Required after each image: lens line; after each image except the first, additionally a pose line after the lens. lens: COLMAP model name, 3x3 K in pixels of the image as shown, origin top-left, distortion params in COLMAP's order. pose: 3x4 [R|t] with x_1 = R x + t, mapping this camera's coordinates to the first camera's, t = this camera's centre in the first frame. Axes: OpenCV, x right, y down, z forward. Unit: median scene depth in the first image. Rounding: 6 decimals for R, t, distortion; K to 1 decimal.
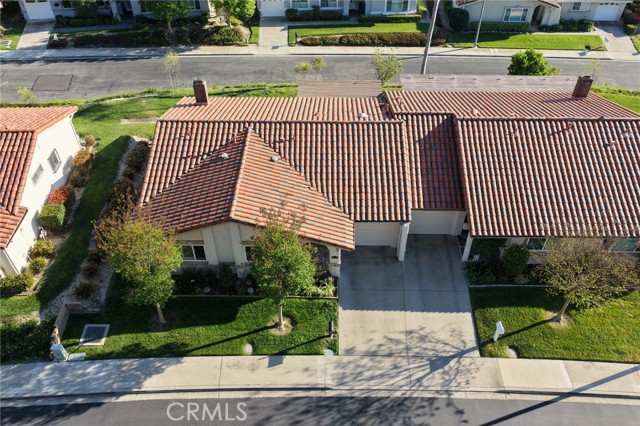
lens RADIAL K [[536.3, 0, 320.0], [0, 536.3, 213.0], [0, 0, 1]] dist [-0.001600, 0.001063]
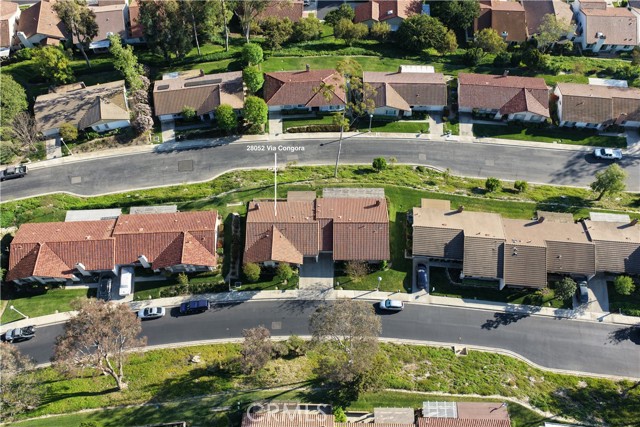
lens RADIAL K [[536.3, 0, 320.0], [0, 536.3, 213.5], [0, 0, 1]] dist [-0.001600, 0.001063]
pose [[0.999937, -0.010735, 0.003382, 0.177611], [0.009266, 0.955722, 0.294126, -1.407815], [-0.006390, -0.294076, 0.955761, -2.586579]]
